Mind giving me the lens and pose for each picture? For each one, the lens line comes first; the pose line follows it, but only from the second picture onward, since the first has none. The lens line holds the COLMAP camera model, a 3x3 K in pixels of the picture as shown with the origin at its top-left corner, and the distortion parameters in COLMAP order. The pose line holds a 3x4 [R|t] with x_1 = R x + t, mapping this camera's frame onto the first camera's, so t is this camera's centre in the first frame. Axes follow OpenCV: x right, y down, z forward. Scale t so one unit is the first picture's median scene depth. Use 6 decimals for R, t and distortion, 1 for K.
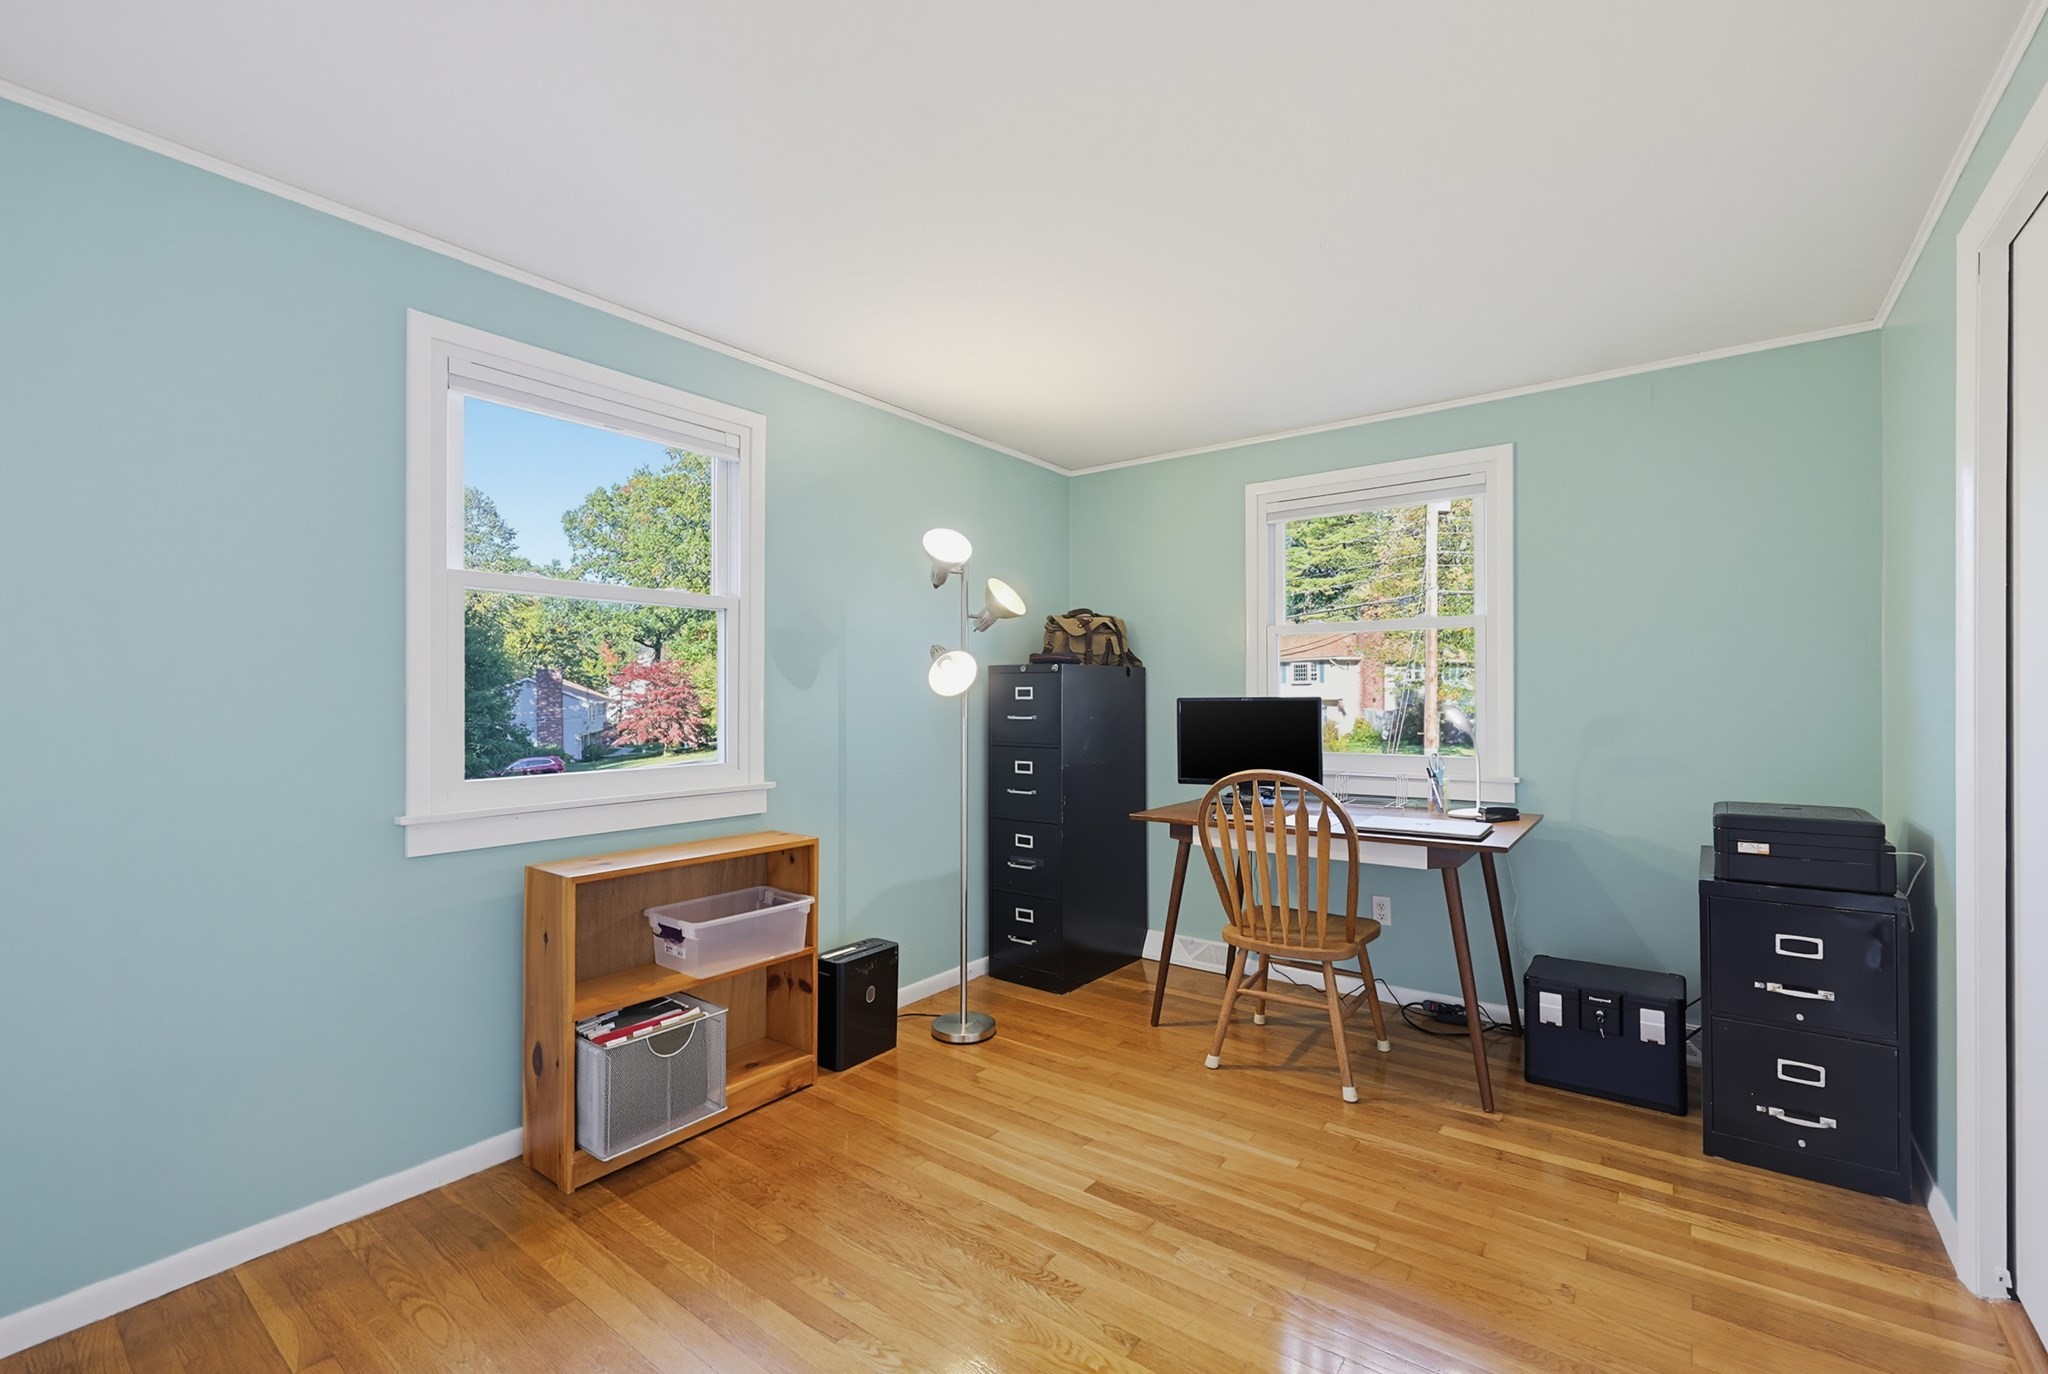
lens RADIAL K [[880.1, 0, 1034.4], [0, 880.1, 696.2], [0, 0, 1]] dist [0.000326, -0.000011]
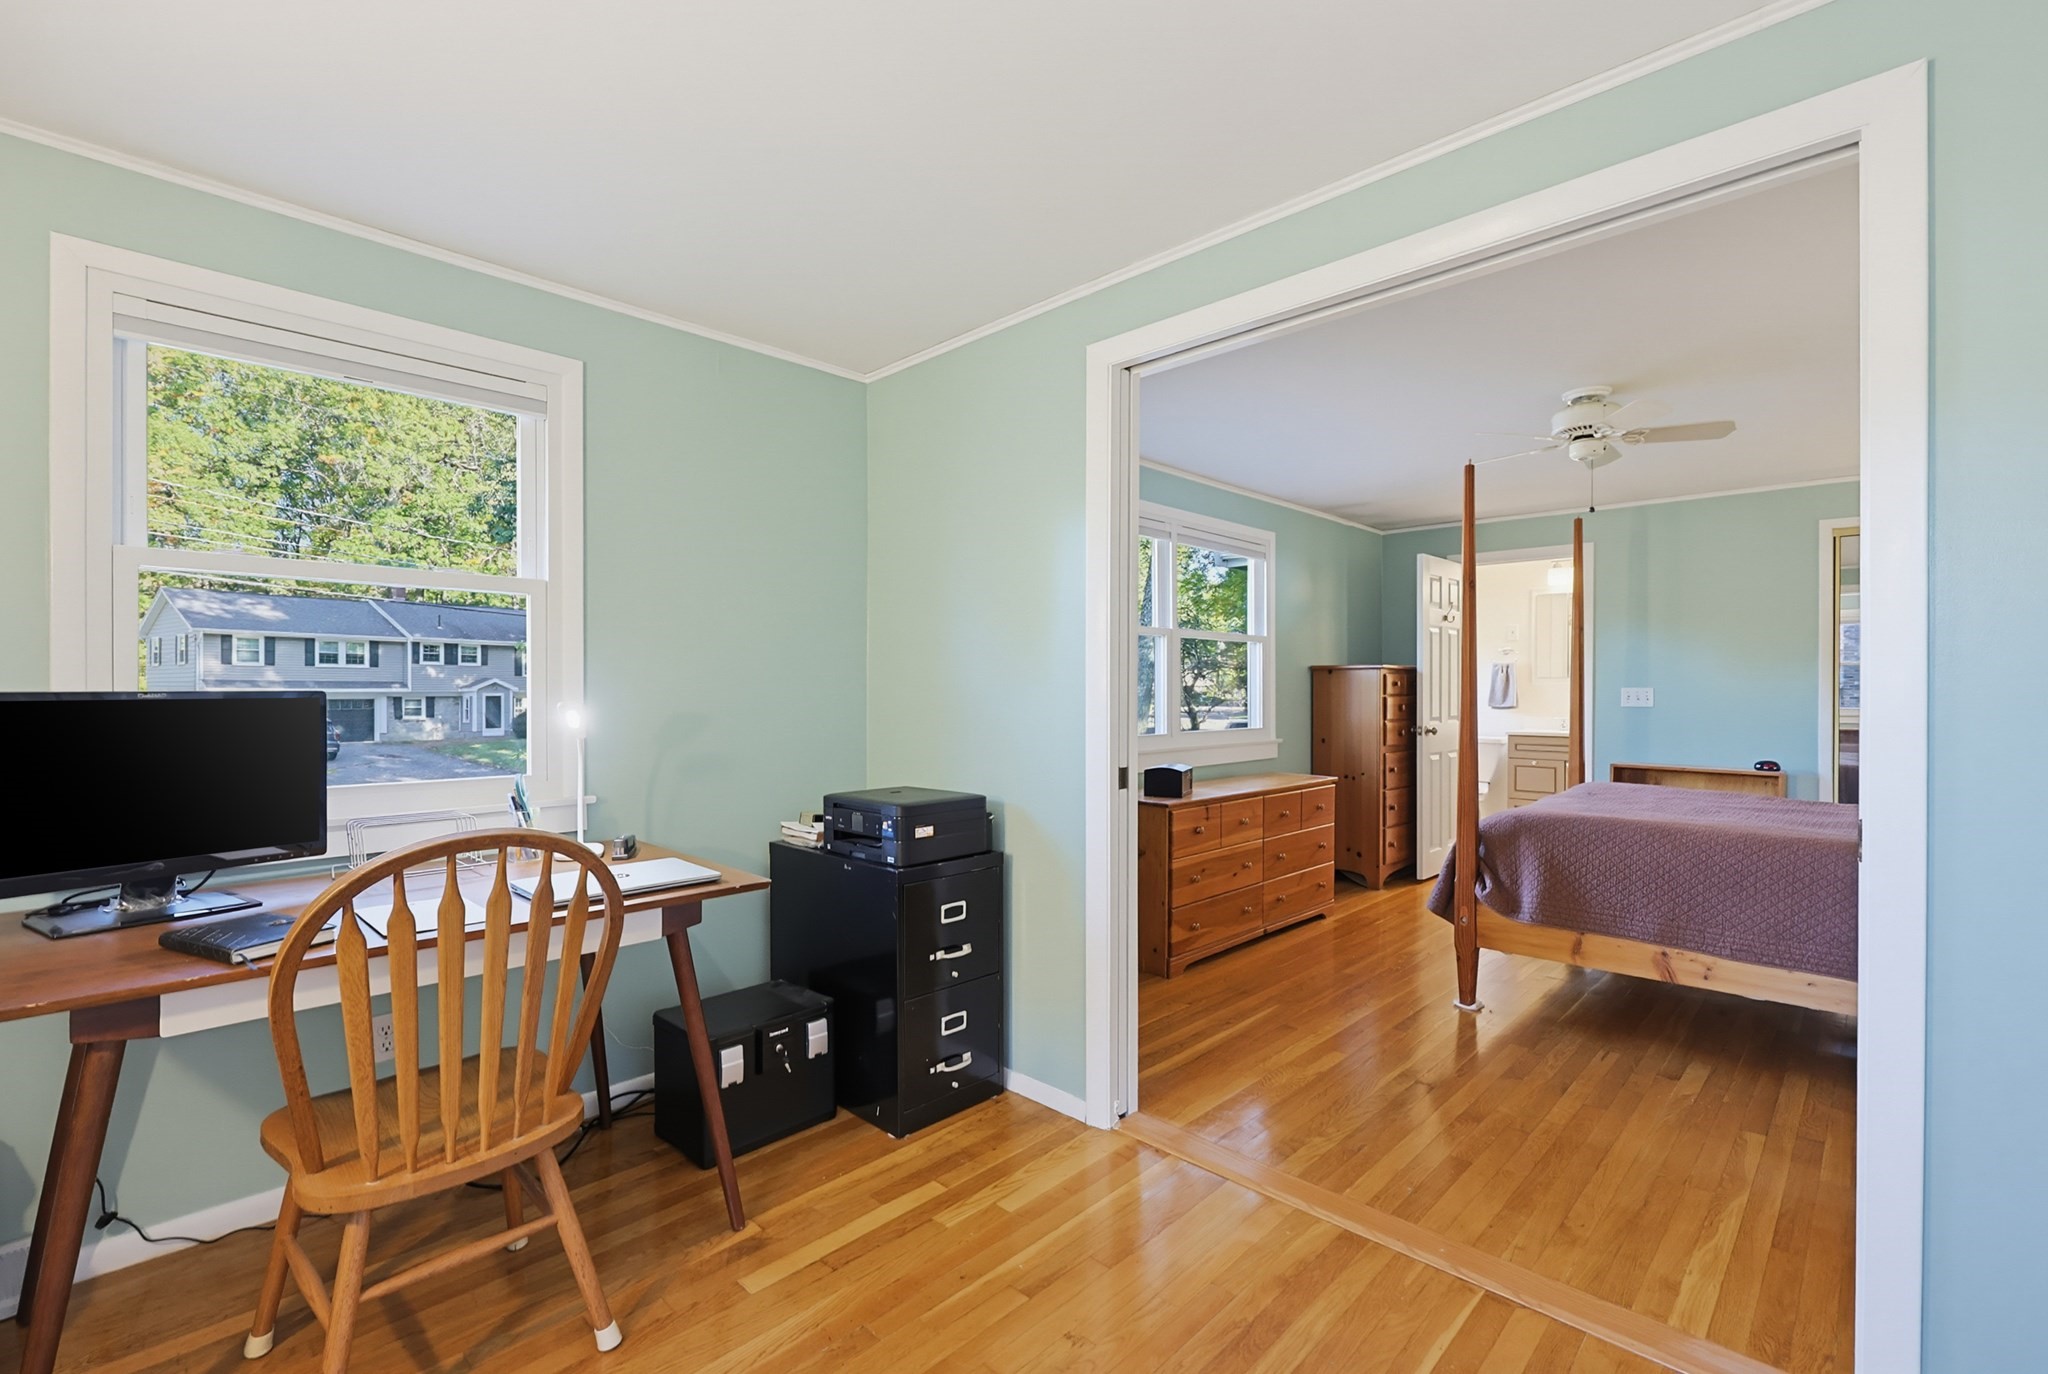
lens RADIAL K [[922.3, 0, 1024.0], [0, 922.3, 687.0], [0, 0, 1]] dist [-0.000963, -0.000181]
pose [[0.140877, -0.000029, 0.990027, -0.278459], [-0.000930, 1.000000, 0.000161, -0.005119], [-0.990027, -0.000943, 0.140877, 0.708130]]
